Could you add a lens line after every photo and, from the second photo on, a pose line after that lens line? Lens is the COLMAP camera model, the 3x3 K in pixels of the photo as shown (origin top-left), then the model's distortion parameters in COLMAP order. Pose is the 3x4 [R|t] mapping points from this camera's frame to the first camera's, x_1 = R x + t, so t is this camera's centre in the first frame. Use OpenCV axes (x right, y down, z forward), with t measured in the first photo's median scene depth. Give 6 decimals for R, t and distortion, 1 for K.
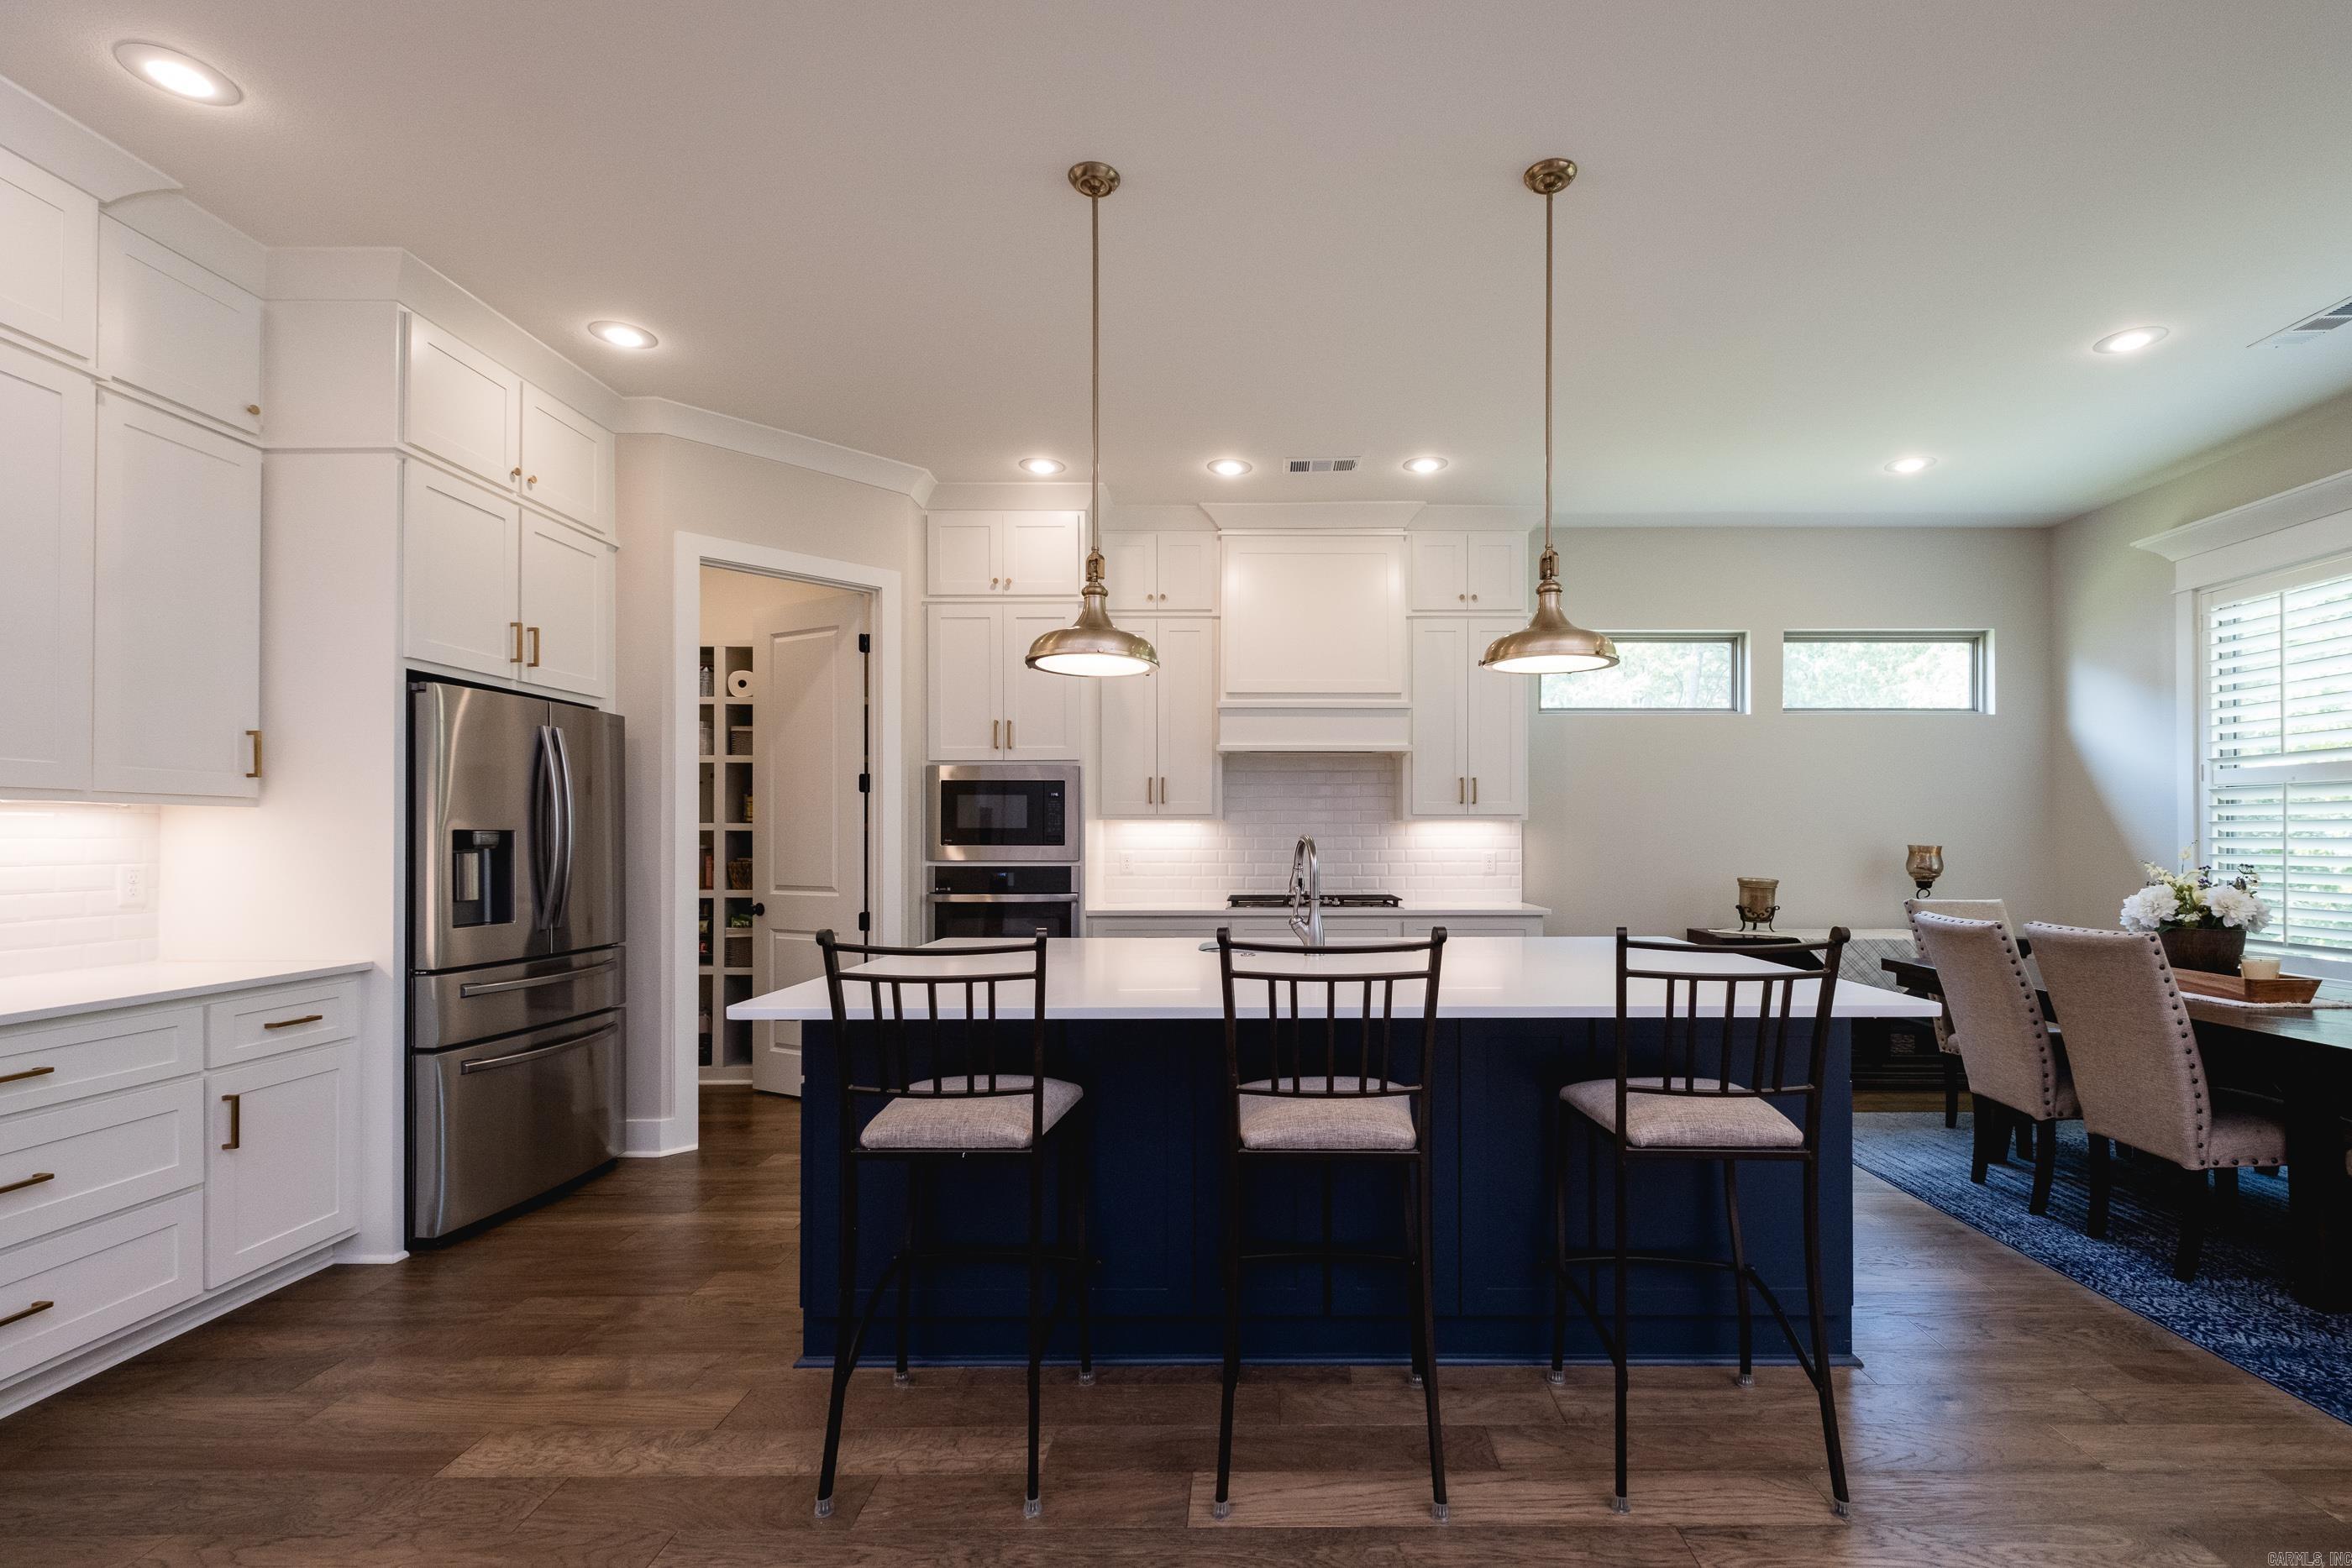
lens RADIAL K [[1048.6, 0, 1280.2], [0, 1048.6, 834.7], [0, 0, 1]] dist [0.004199, -0.004678]
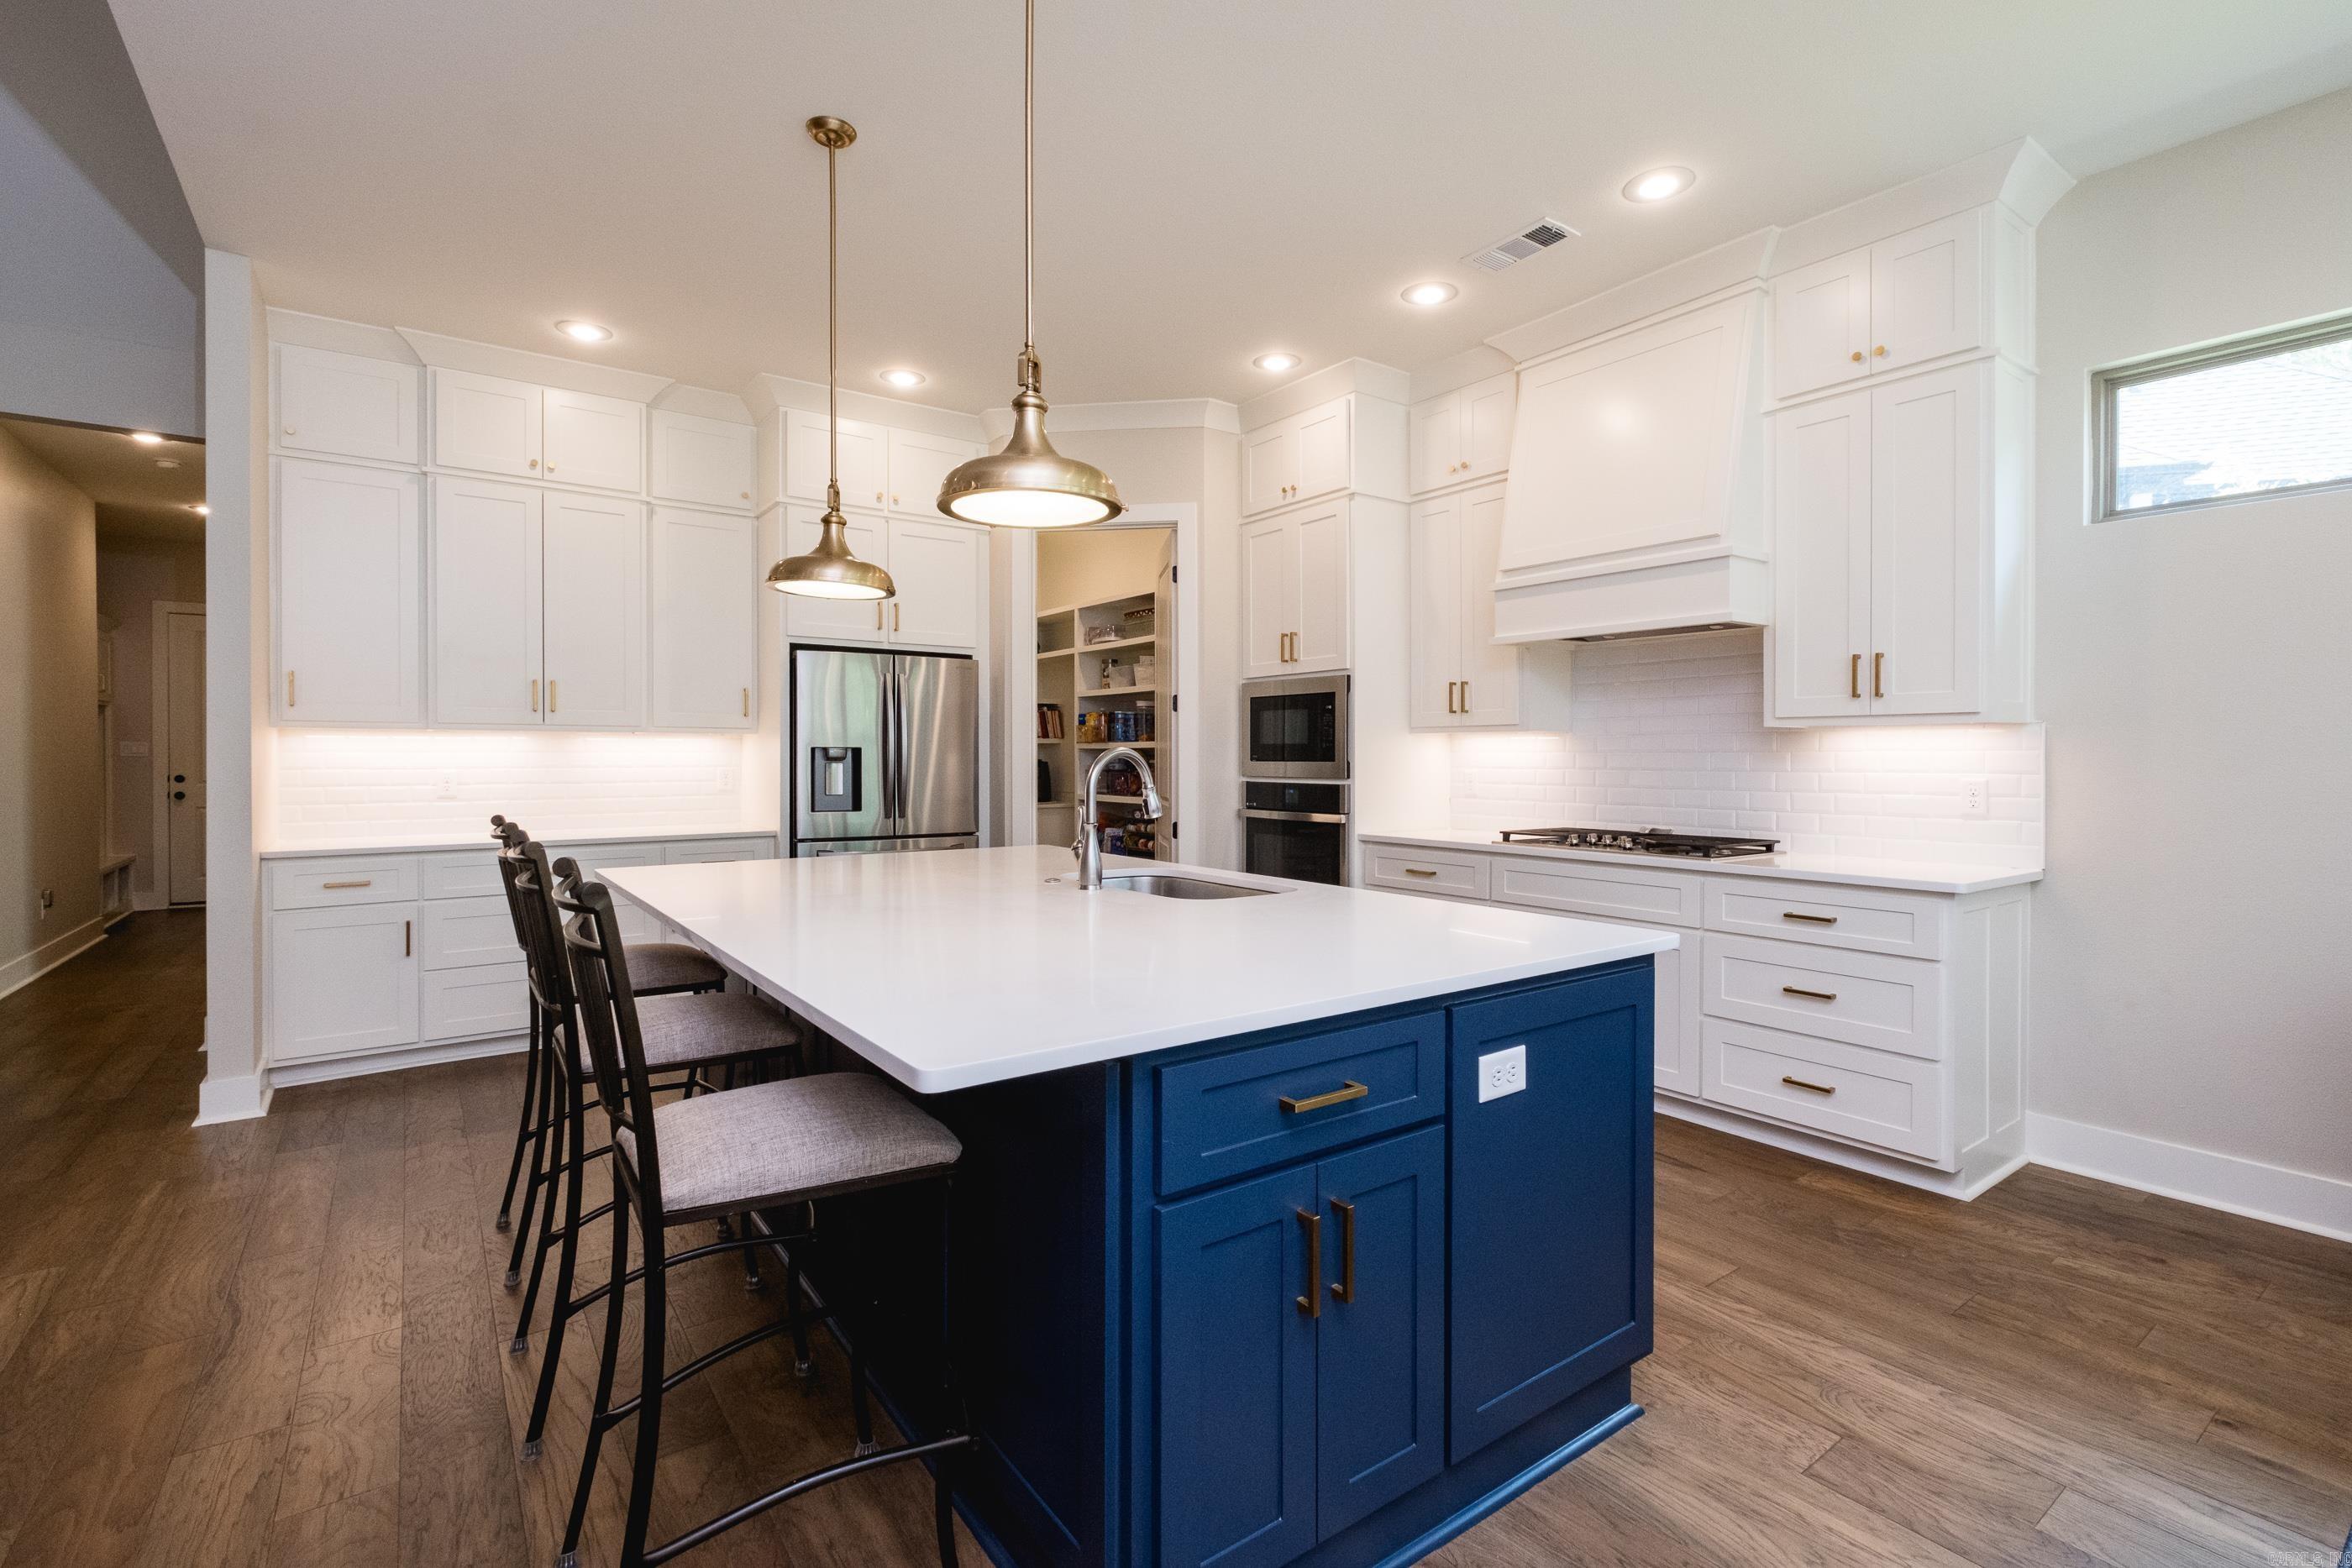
lens RADIAL K [[1048.6, 0, 1175.6], [0, 1048.6, 775.2], [0, 0, 1]] dist [0.004199, -0.004678]
pose [[0.582472, 0.016735, -0.812679, 0.478394], [-0.000138, 0.999790, 0.020490, 0.003304], [0.812851, -0.011822, 0.582352, 0.351408]]
